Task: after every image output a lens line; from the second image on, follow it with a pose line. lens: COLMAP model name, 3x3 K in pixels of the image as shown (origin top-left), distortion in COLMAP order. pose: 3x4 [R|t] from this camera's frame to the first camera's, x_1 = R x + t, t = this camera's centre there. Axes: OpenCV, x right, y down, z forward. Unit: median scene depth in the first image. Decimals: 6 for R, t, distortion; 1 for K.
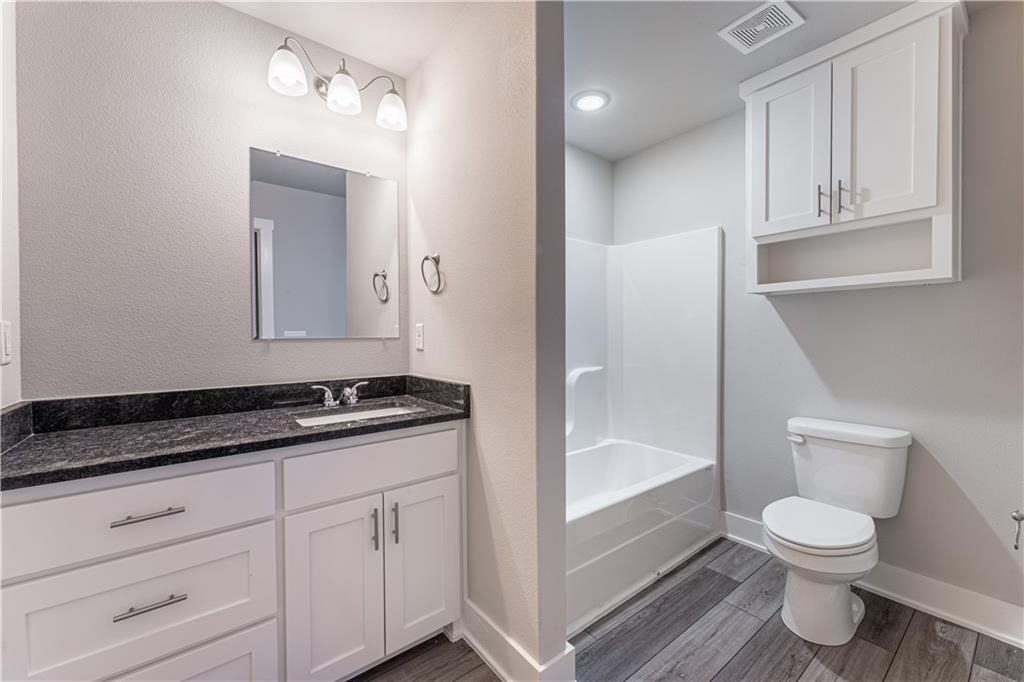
lens RADIAL K [[411.9, 0, 510.3], [0, 411.9, 339.3], [0, 0, 1]] dist [0.000275, 0.000043]
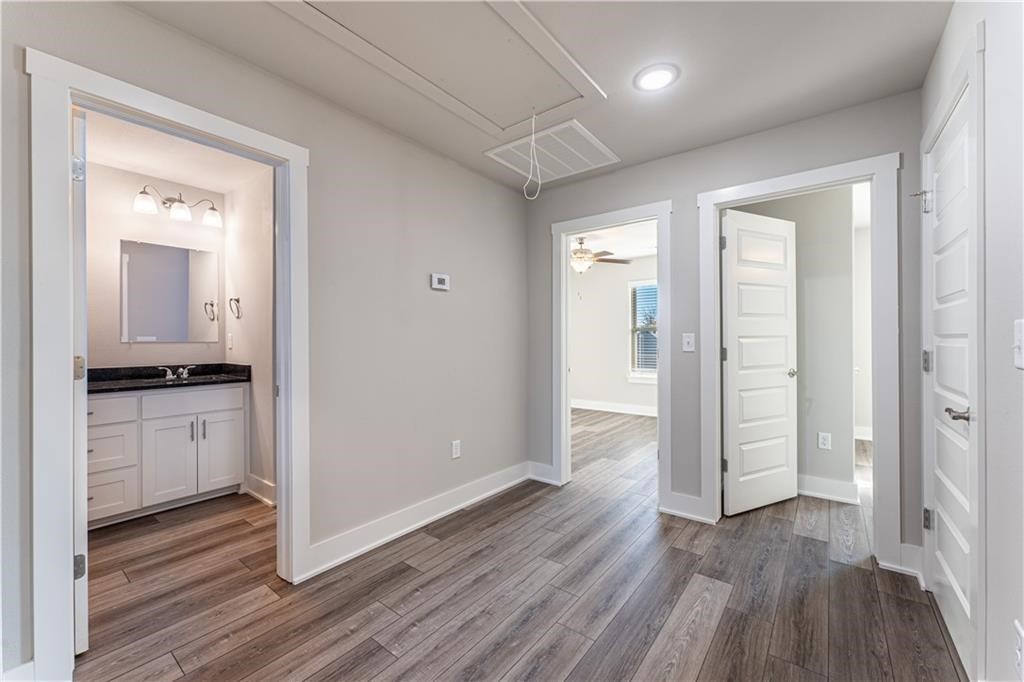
lens RADIAL K [[411.9, 0, 516.4], [0, 411.9, 337.5], [0, 0, 1]] dist [0.000275, 0.000043]
pose [[0.967970, 0.003825, 0.251036, 0.606957], [-0.000520, 0.999912, -0.013230, 0.001046], [-0.251064, 0.012675, 0.967887, -1.191237]]
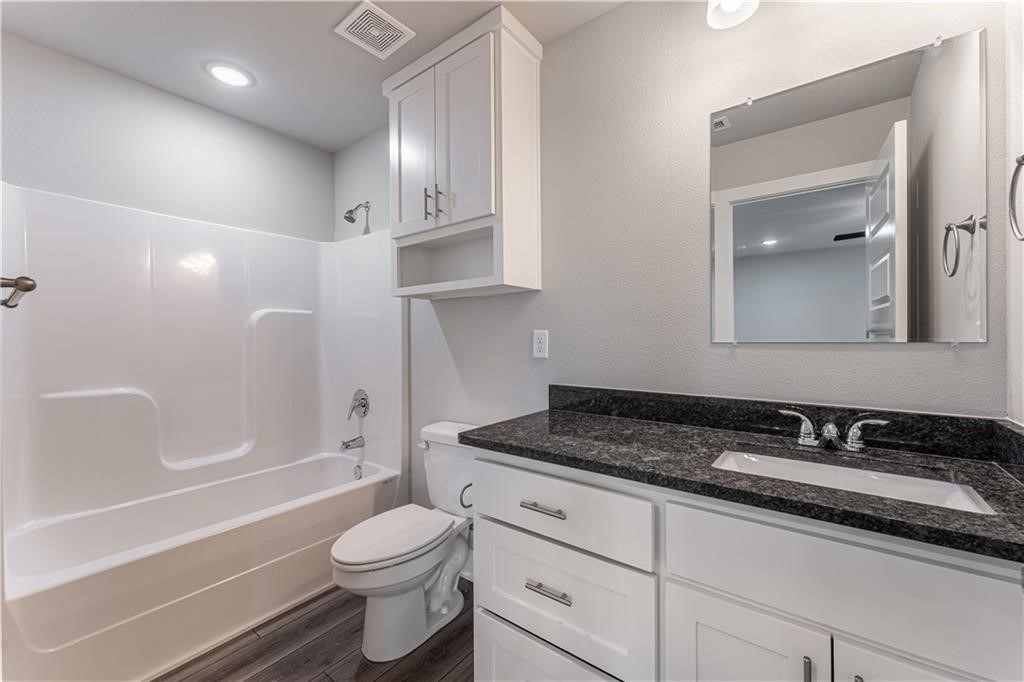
lens RADIAL K [[411.9, 0, 515.9], [0, 411.9, 337.7], [0, 0, 1]] dist [0.000275, 0.000043]
pose [[0.261433, 0.012899, -0.965135, 0.069026], [-0.014995, 0.999844, 0.009301, -0.007156], [0.965105, 0.012041, 0.261586, 0.383857]]
